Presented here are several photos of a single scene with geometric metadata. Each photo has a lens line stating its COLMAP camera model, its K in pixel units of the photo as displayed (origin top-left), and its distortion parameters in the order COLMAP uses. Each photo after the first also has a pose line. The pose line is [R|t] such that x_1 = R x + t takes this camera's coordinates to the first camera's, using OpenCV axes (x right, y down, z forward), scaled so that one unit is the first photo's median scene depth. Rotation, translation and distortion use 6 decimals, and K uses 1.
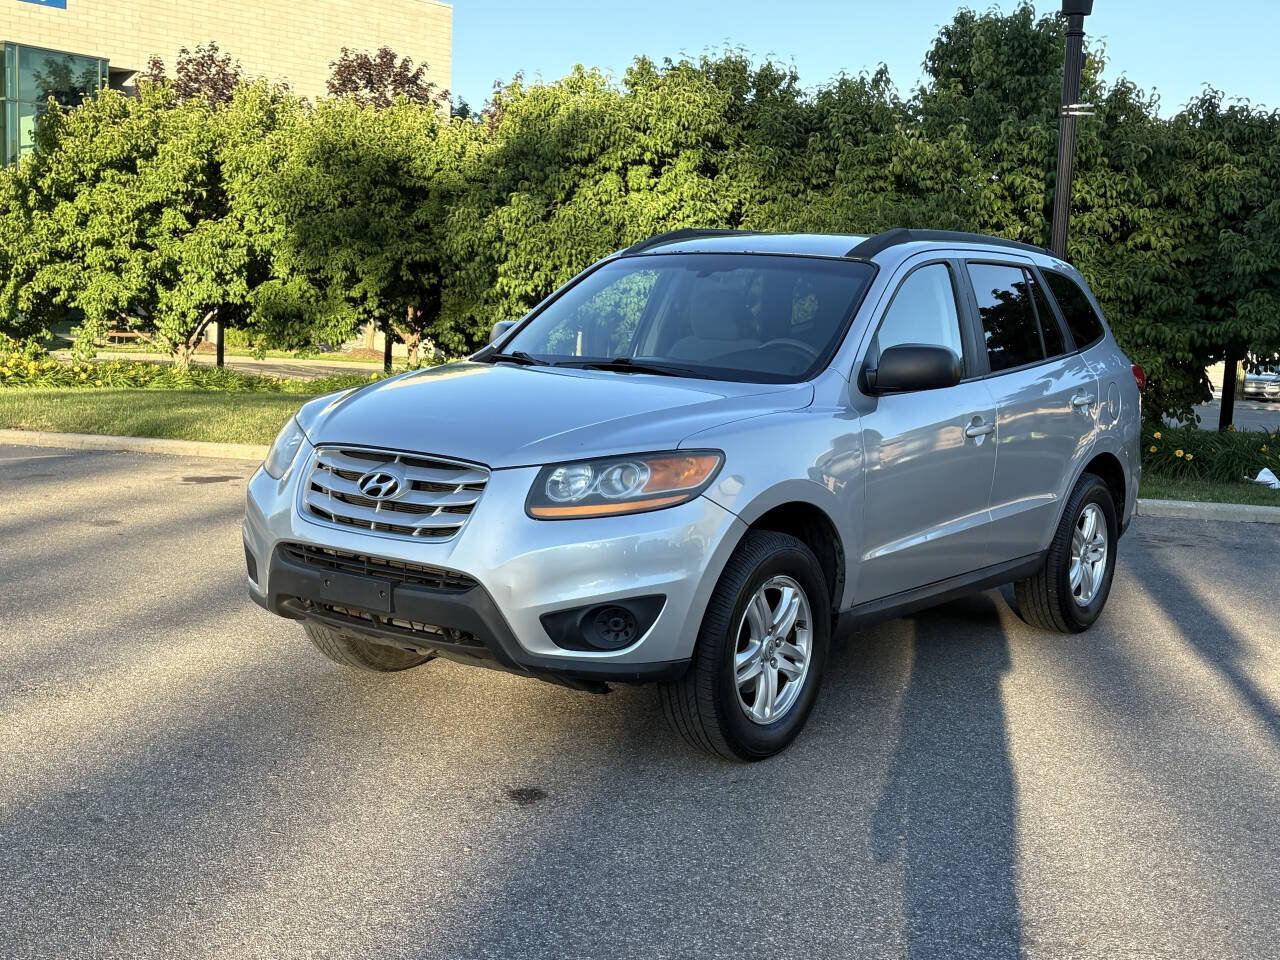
lens RADIAL K [[1556.8, 0, 622.0], [0, 1556.8, 470.8], [0, 0, 1]] dist [0.052840, 0.000000]
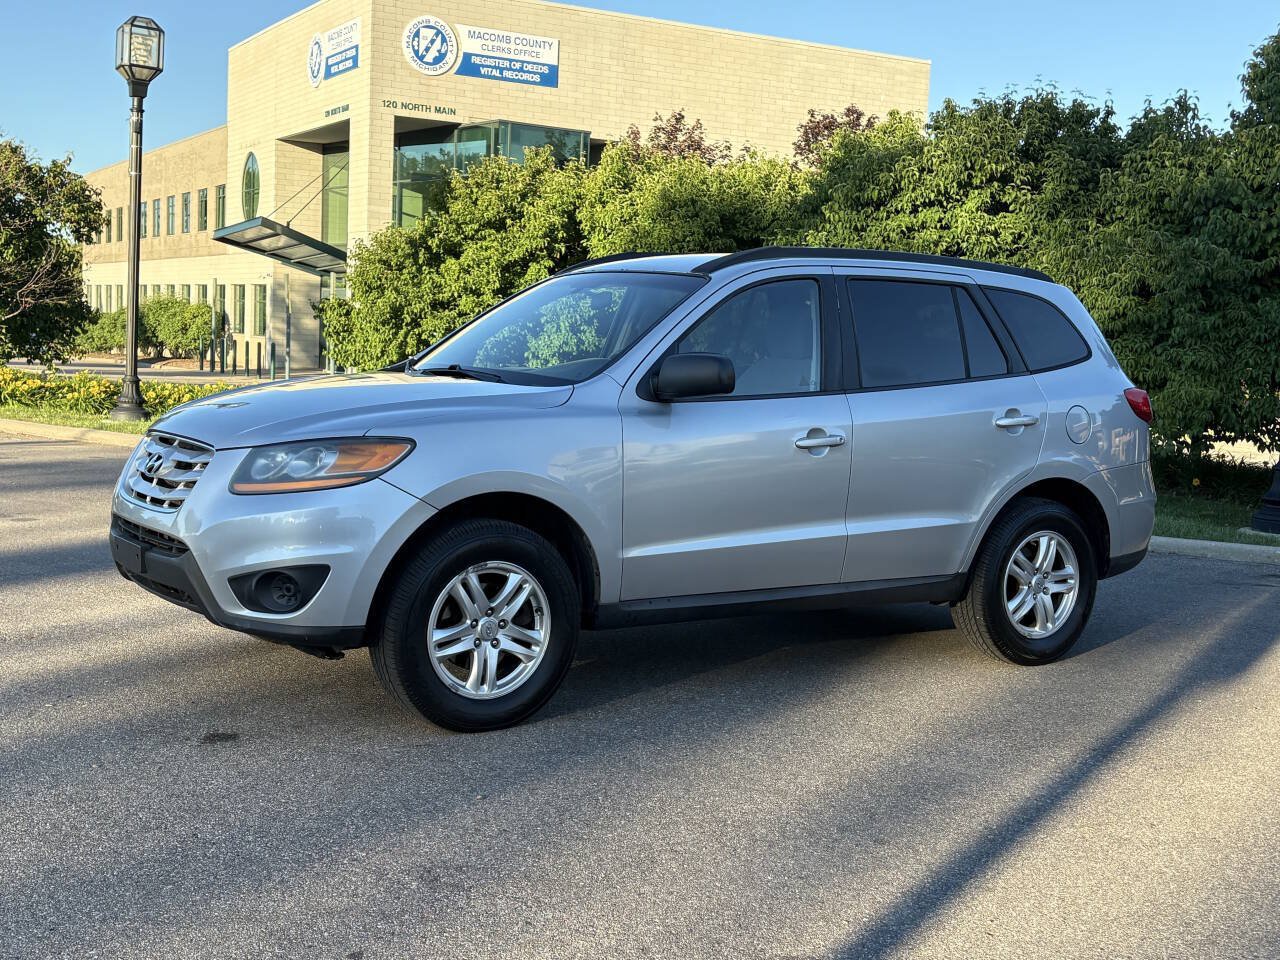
lens RADIAL K [[1556.8, 0, 636.3], [0, 1556.8, 490.7], [0, 0, 1]] dist [0.052840, 0.000000]
pose [[0.946979, 0.031991, -0.319699, 0.376270], [-0.040093, 0.999019, -0.018790, 0.024796], [0.318785, 0.030611, 0.947333, 0.009656]]
